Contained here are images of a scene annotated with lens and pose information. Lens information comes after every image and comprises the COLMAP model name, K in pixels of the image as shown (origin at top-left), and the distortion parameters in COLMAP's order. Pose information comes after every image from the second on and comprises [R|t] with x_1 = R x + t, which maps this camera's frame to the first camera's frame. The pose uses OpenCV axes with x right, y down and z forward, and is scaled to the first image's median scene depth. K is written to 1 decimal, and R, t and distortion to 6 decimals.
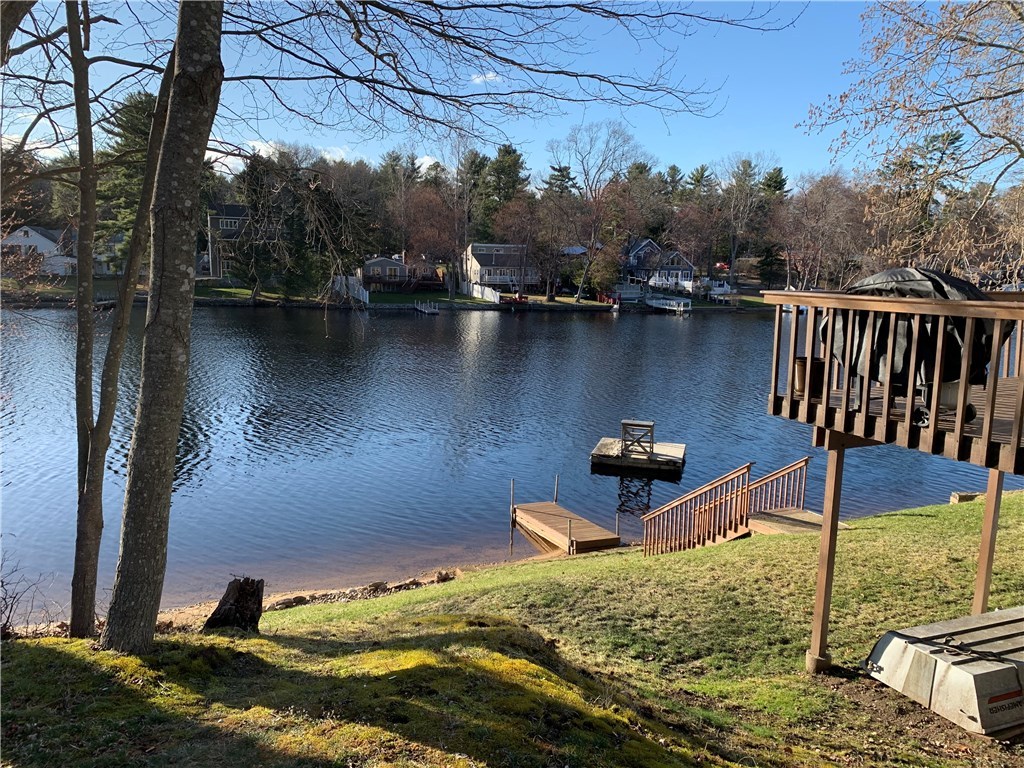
lens RADIAL K [[791.4, 0, 512.0], [0, 791.4, 384.0], [0, 0, 1]] dist [0.100422, -0.162383]
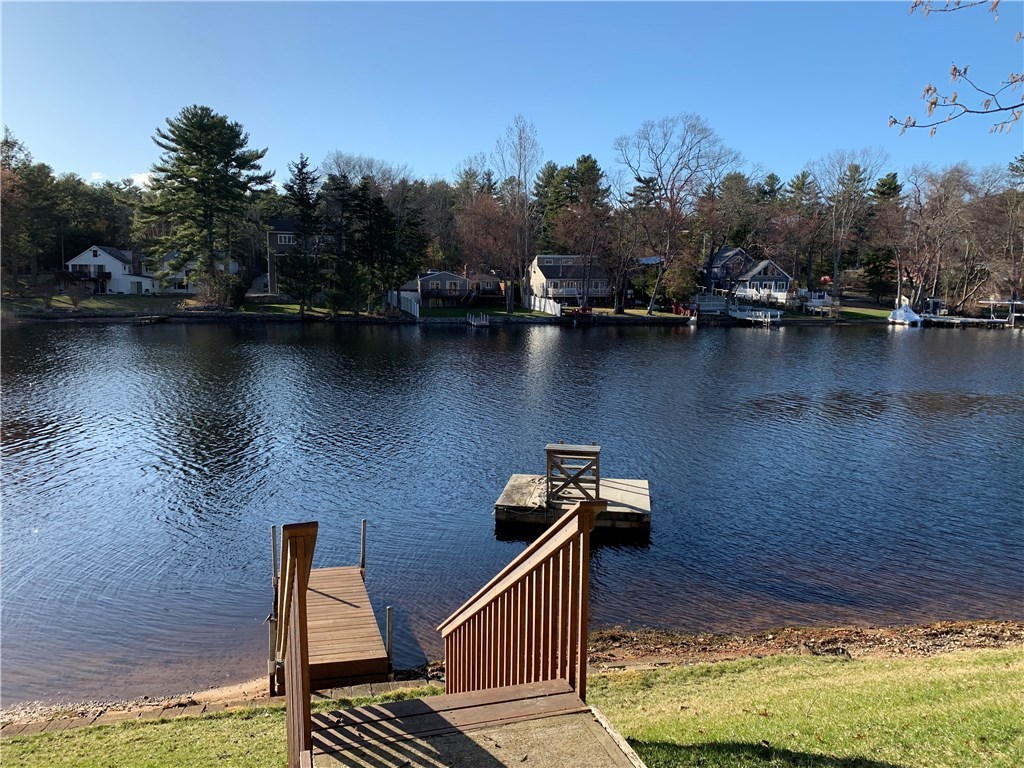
lens RADIAL K [[779.8, 0, 490.8], [0, 779.8, 390.1], [0, 0, 1]] dist [0.023056, -0.004917]
pose [[0.987452, 0.003623, -0.157877, 0.042661], [-0.007343, 0.999709, -0.022981, 0.004221], [0.157748, 0.023852, 0.987191, 0.093478]]
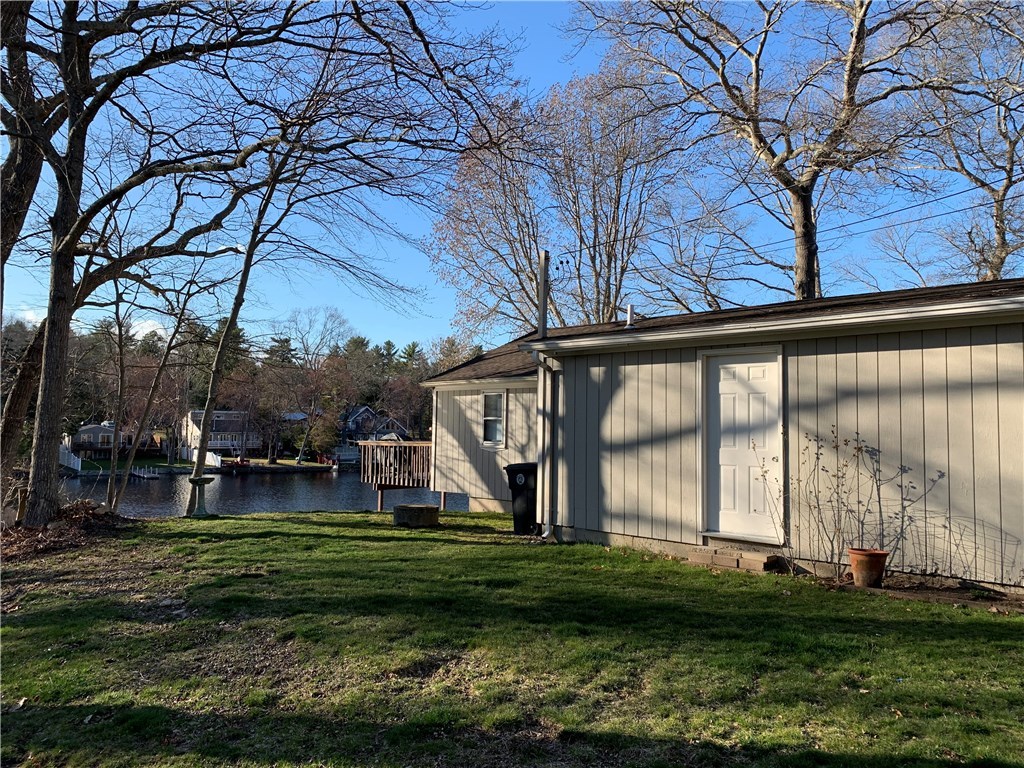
lens RADIAL K [[791.4, 0, 512.0], [0, 791.4, 384.0], [0, 0, 1]] dist [0.100422, -0.162383]
pose [[0.942311, 0.012076, 0.334521, -0.007562], [0.056394, 0.979338, -0.194210, 0.016438], [-0.329955, 0.201871, 0.922160, -0.112797]]
